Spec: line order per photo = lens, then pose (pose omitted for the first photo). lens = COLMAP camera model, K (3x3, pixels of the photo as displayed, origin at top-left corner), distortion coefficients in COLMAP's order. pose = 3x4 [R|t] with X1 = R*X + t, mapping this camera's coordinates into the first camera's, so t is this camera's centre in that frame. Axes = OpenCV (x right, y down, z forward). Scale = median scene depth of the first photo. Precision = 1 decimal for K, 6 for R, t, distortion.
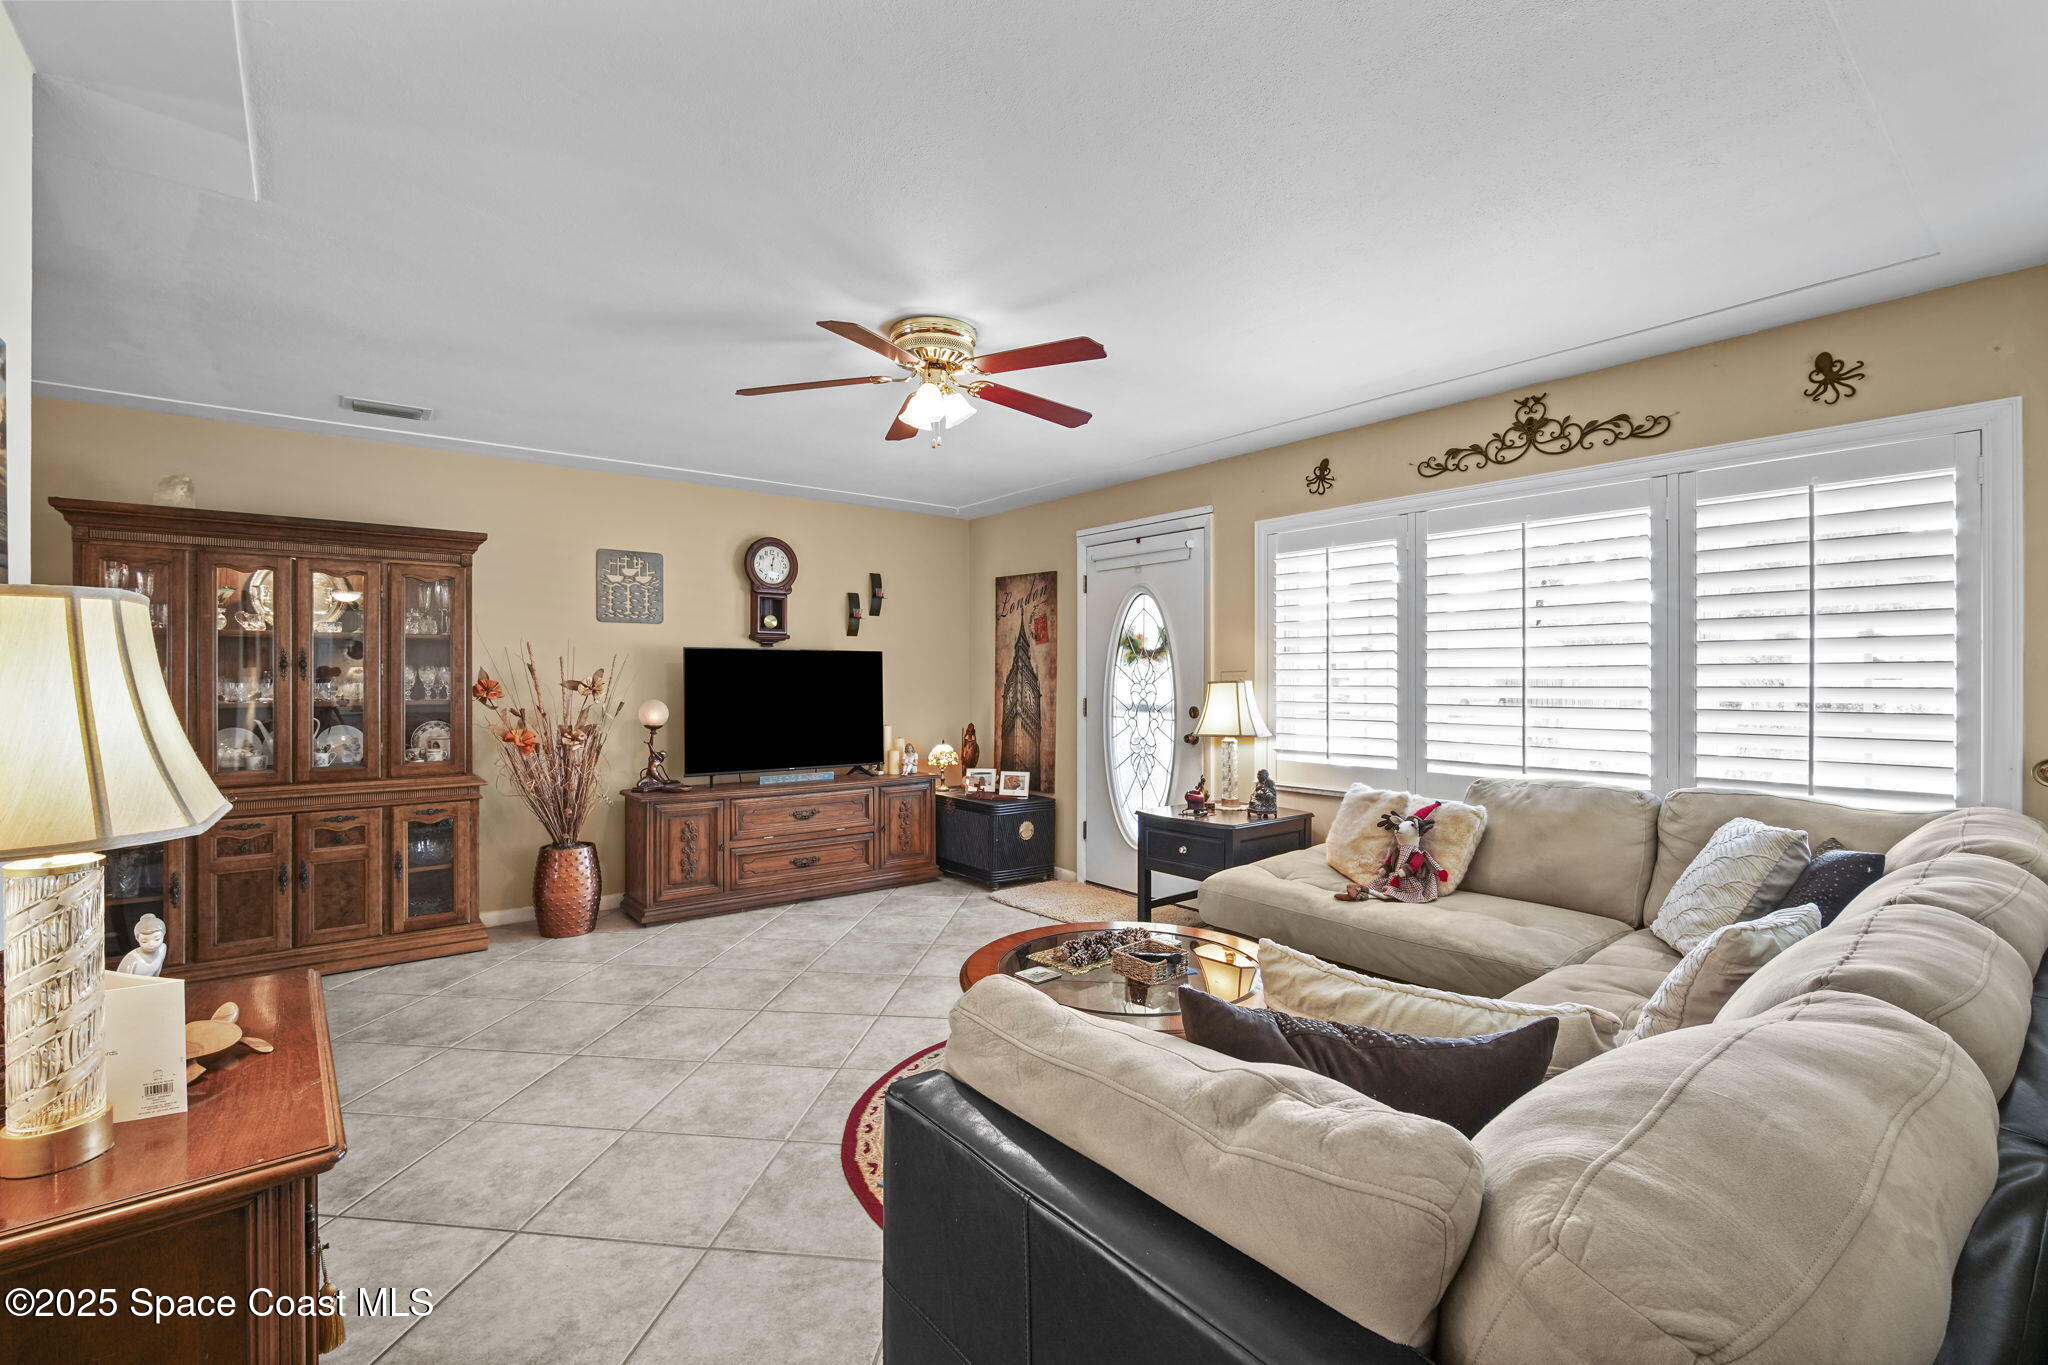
lens RADIAL K [[897.7, 0, 1025.9], [0, 897.7, 681.2], [0, 0, 1]] dist [-0.011353, -0.000111]
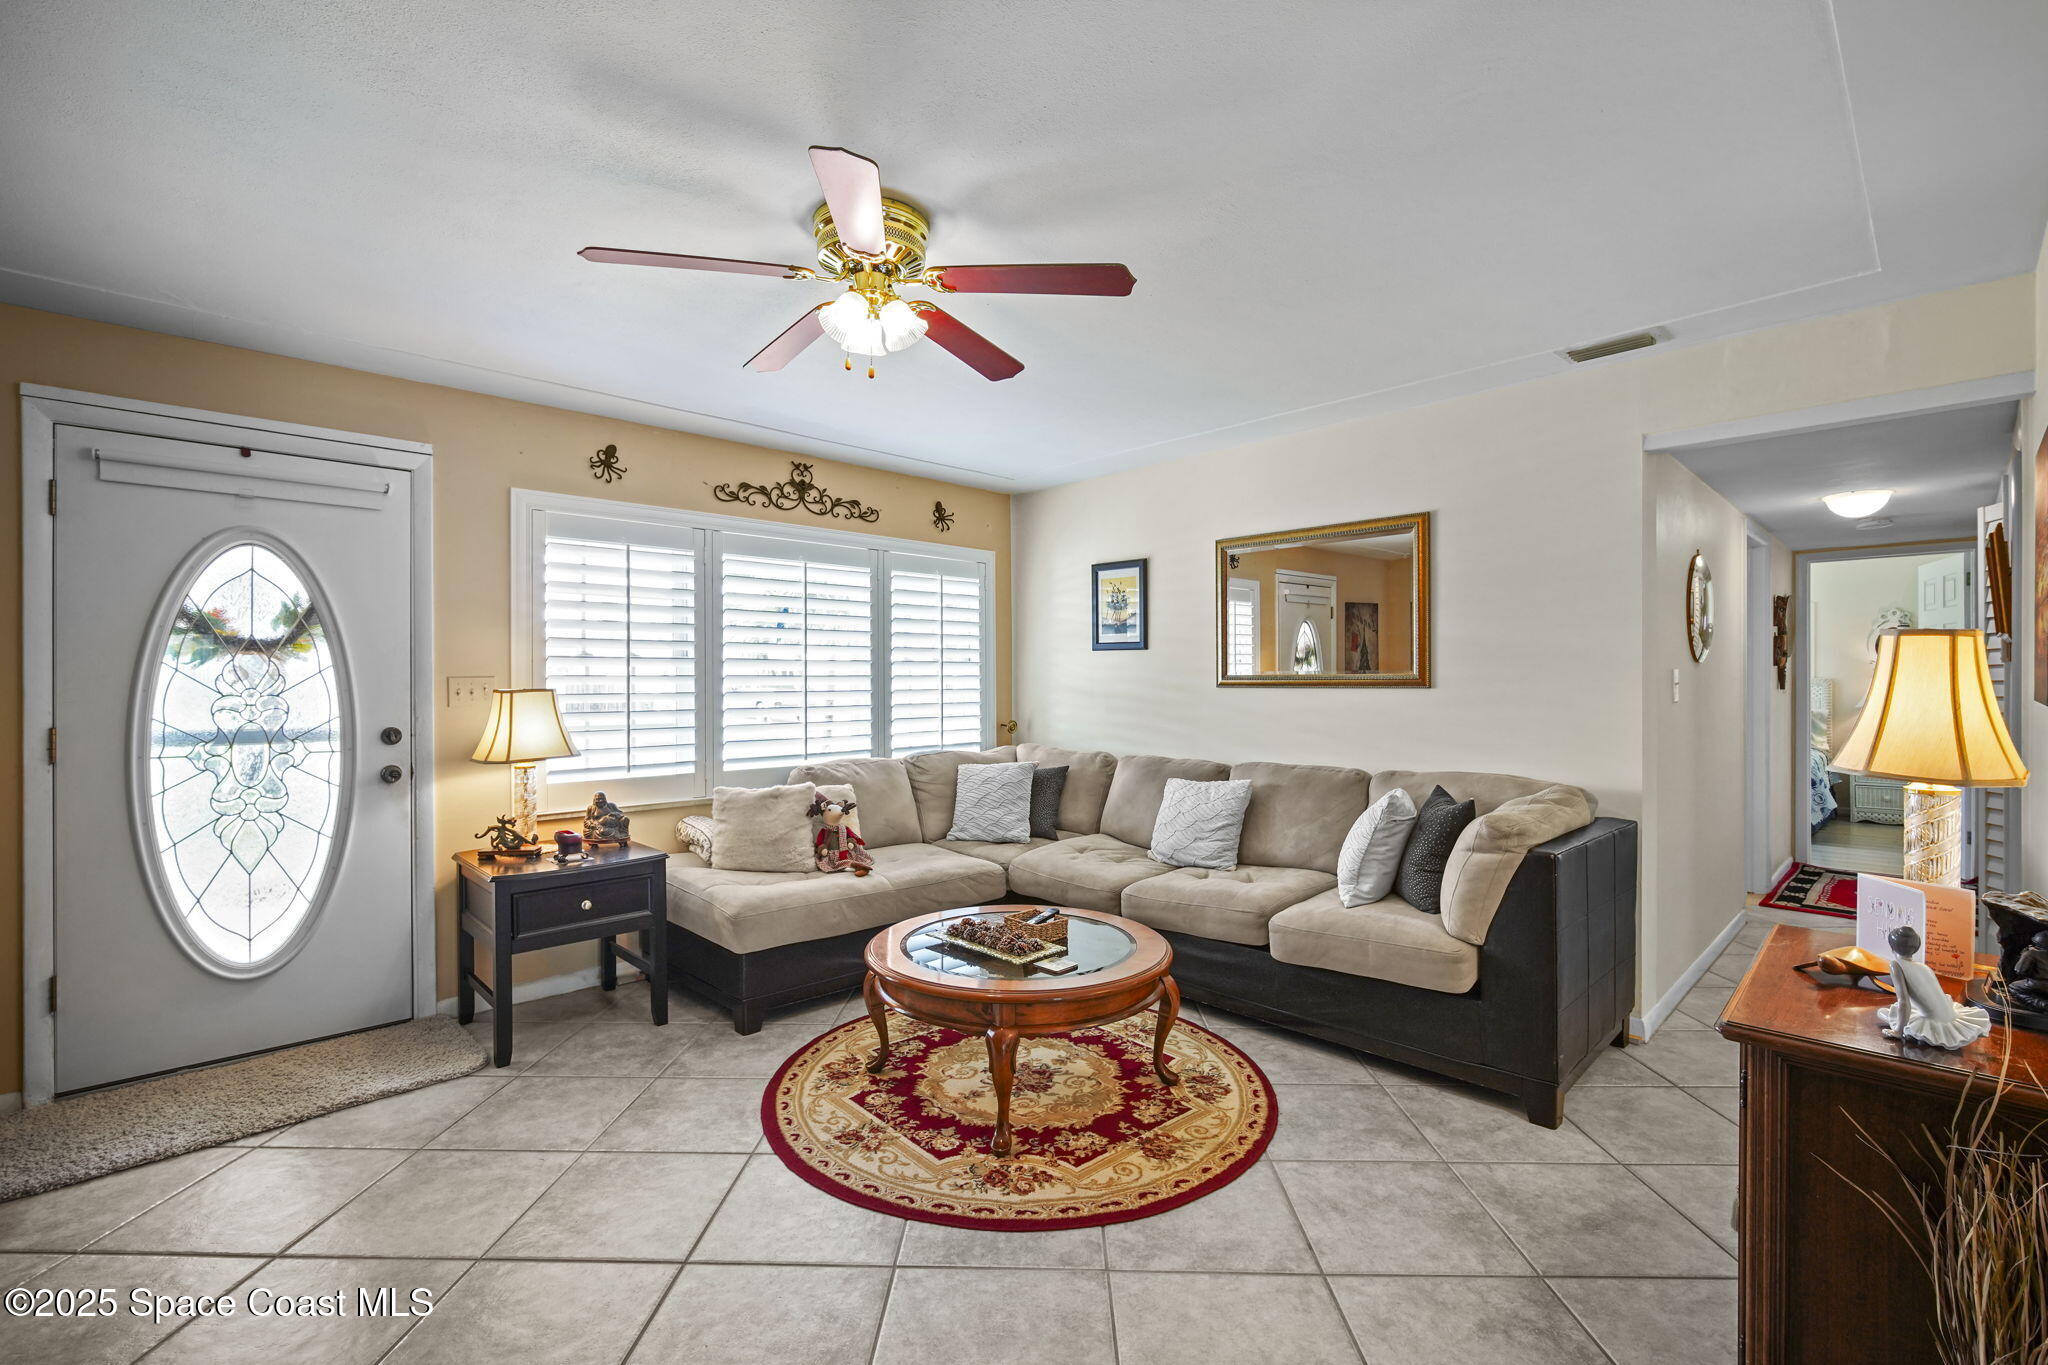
lens RADIAL K [[897.7, 0, 1025.9], [0, 897.7, 681.2], [0, 0, 1]] dist [-0.011353, -0.000111]
pose [[-0.085423, 0.003868, 0.996337, -0.684114], [0.006920, 0.999971, -0.003289, -0.001893], [-0.996321, 0.006614, -0.085448, 0.741778]]
